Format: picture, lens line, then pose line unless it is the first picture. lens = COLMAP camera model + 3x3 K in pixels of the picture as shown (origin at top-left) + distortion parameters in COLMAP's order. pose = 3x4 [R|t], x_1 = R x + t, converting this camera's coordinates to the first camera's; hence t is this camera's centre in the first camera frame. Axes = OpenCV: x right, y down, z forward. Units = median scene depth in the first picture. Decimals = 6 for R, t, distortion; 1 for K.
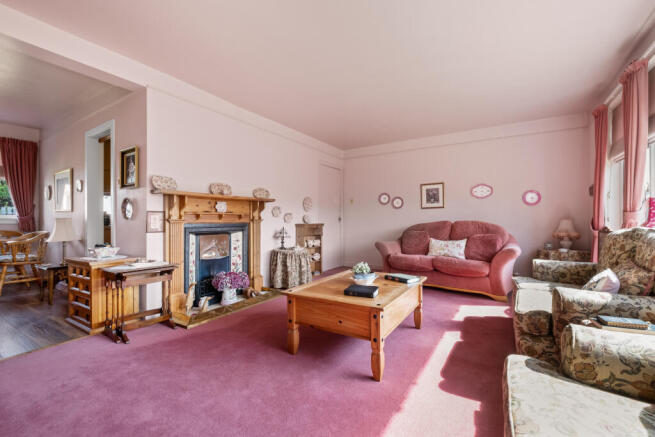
lens RADIAL K [[283.4, 0, 327.5], [0, 283.4, 218.5], [0, 0, 1]] dist [-0.000076, -0.000254]
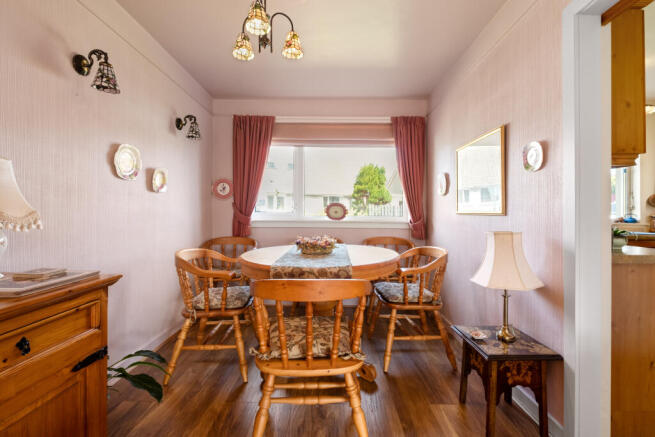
lens RADIAL K [[288.4, 0, 329.9], [0, 288.4, 215.7], [0, 0, 1]] dist [-0.004903, -0.001286]
pose [[0.531372, 0.007306, -0.847107, -0.573485], [-0.001180, 0.999968, 0.007885, -0.025362], [0.847138, -0.003191, 0.531364, 0.437571]]
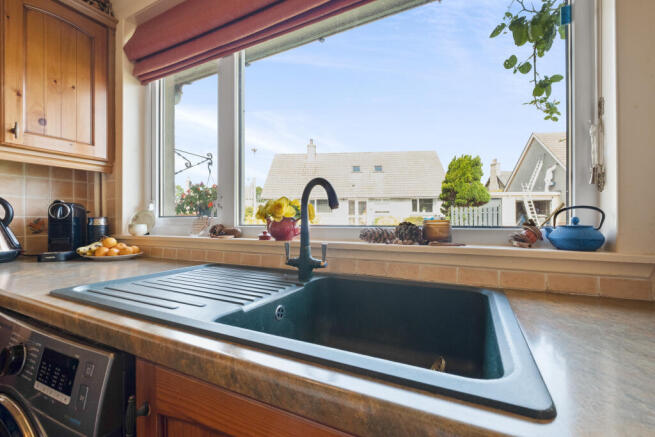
lens RADIAL K [[284.8, 0, 329.4], [0, 284.8, 220.3], [0, 0, 1]] dist [-0.000261, -0.000610]
pose [[0.092484, 0.001403, -0.995713, -0.656209], [0.010274, 0.999944, 0.002363, -0.018329], [0.995661, -0.010448, 0.092464, 1.424773]]
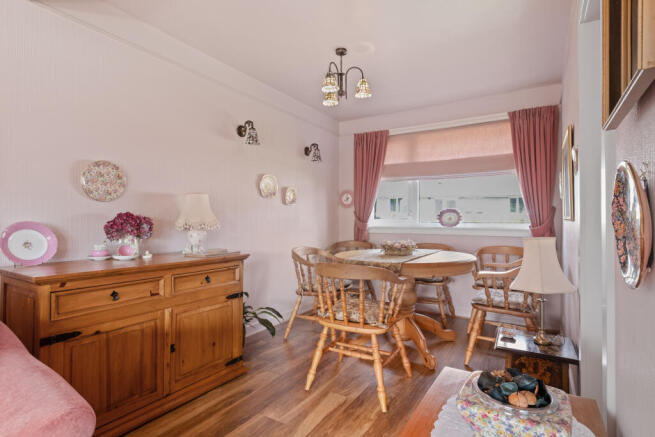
lens RADIAL K [[339.9, 0, 327.5], [0, 339.9, 218.5], [0, 0, 1]] dist [0.001896, 0.000295]
pose [[0.005363, -0.006235, -0.999966, -0.326950], [0.002601, 0.999977, -0.006221, -0.024134], [0.999982, -0.002567, 0.005379, 0.544254]]
